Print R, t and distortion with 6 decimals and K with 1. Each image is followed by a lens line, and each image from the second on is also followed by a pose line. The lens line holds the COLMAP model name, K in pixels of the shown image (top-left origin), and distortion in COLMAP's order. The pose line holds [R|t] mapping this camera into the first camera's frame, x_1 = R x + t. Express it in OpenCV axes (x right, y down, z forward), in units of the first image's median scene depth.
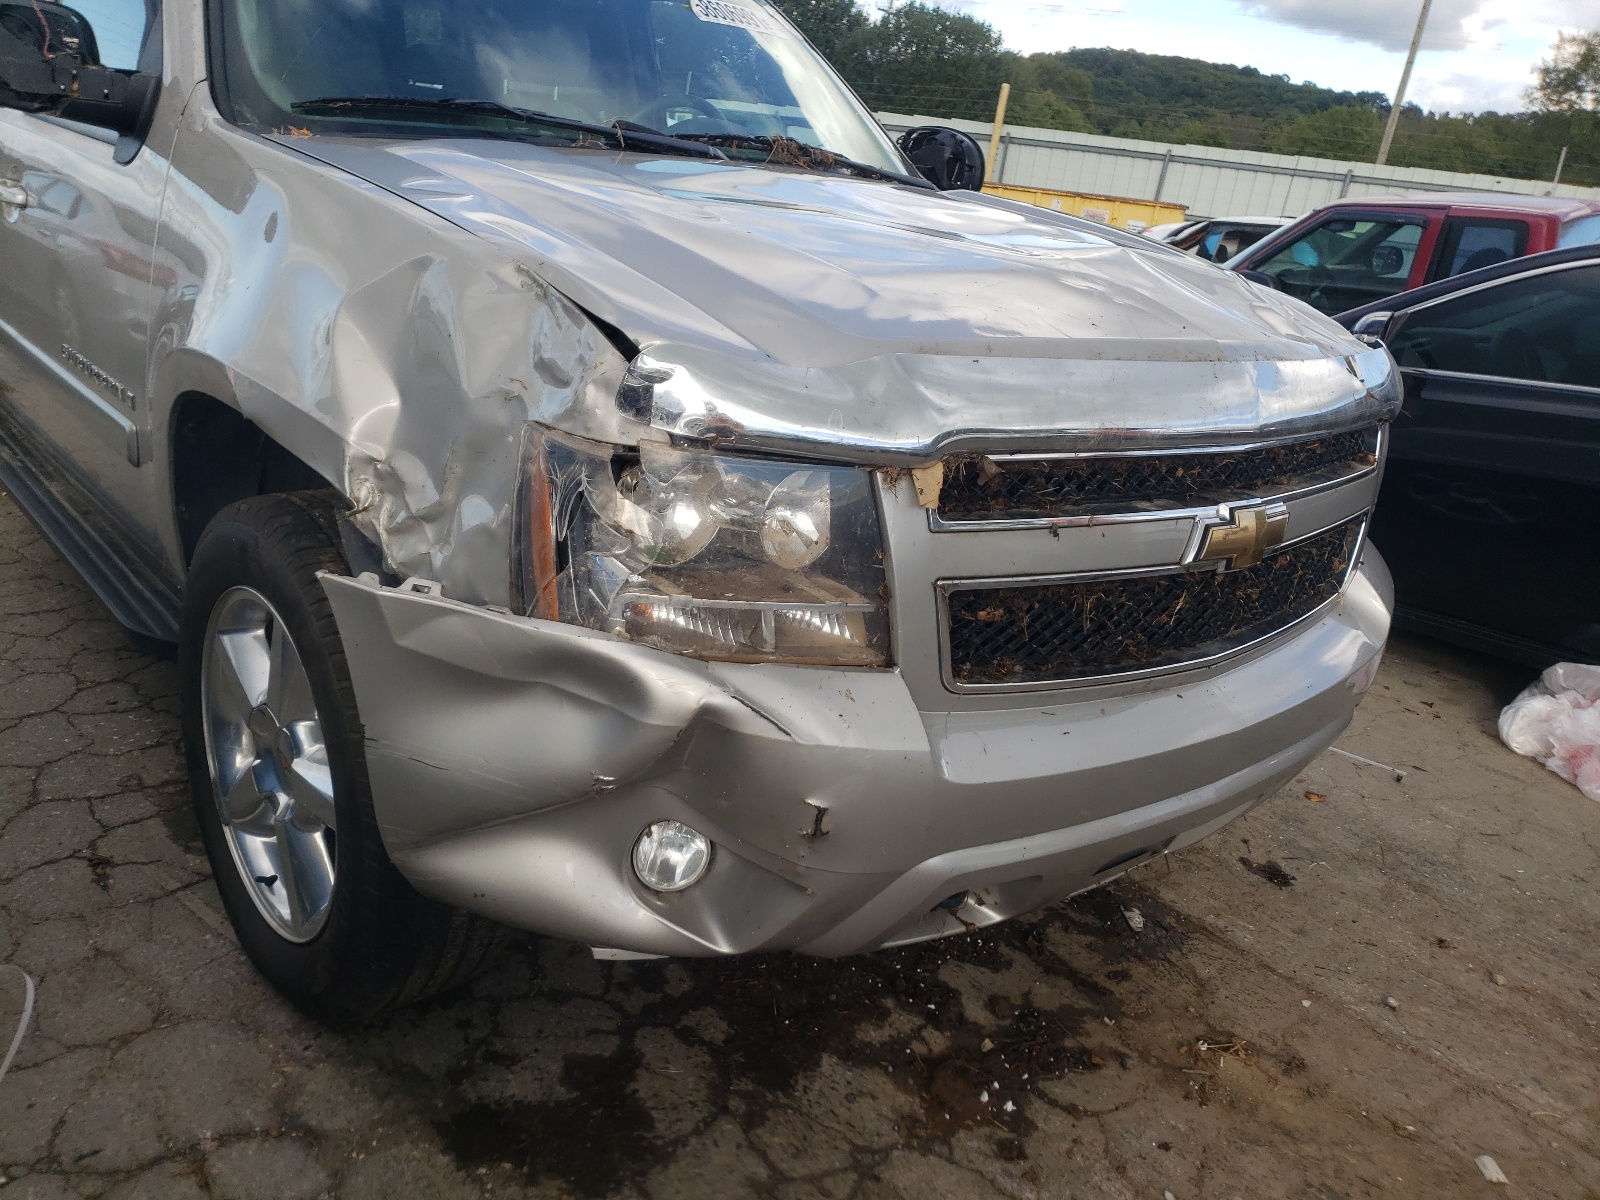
lens RADIAL K [[1205.3, 0, 747.8], [0, 1205.3, 594.8], [0, 0, 1]] dist [0.124365, -0.141072]
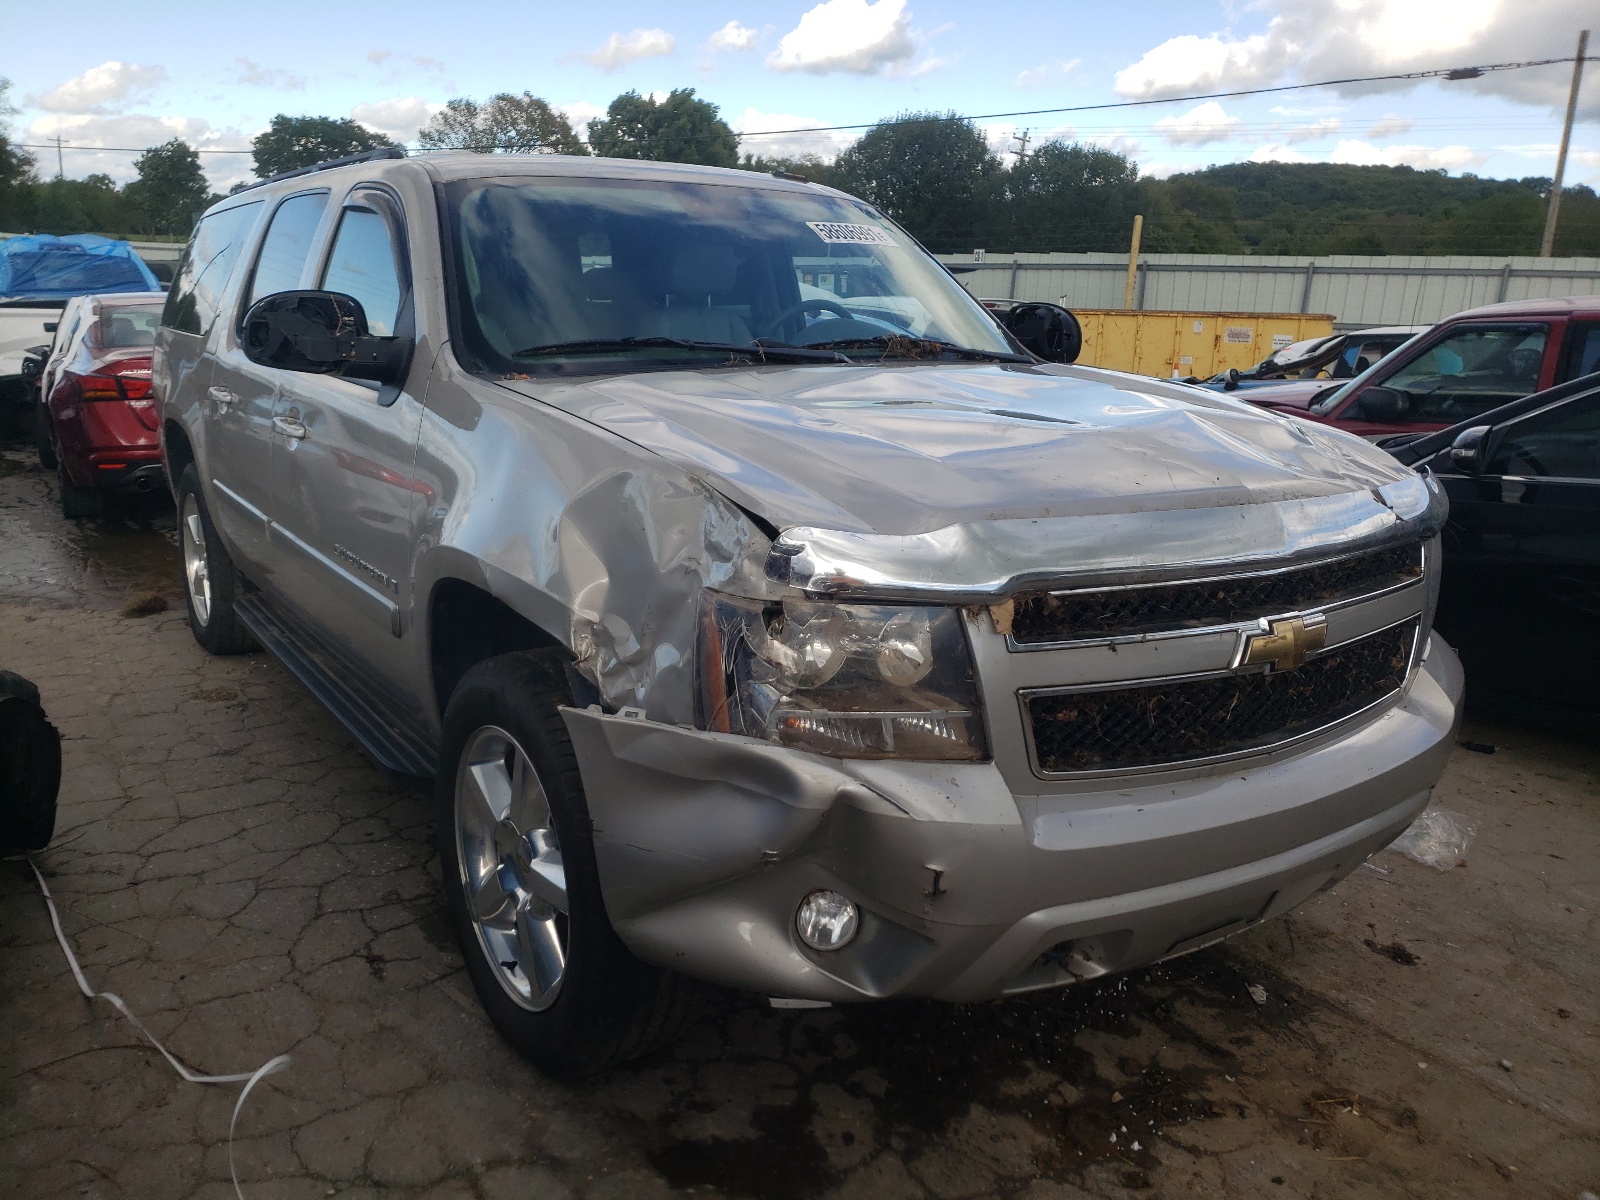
lens RADIAL K [[1205.3, 0, 747.8], [0, 1205.3, 594.8], [0, 0, 1]] dist [0.124365, -0.141072]
pose [[0.989213, -0.061785, -0.132818, 0.037353], [0.046574, 0.992305, -0.114726, 0.016973], [0.138884, 0.107303, 0.984478, -0.246895]]
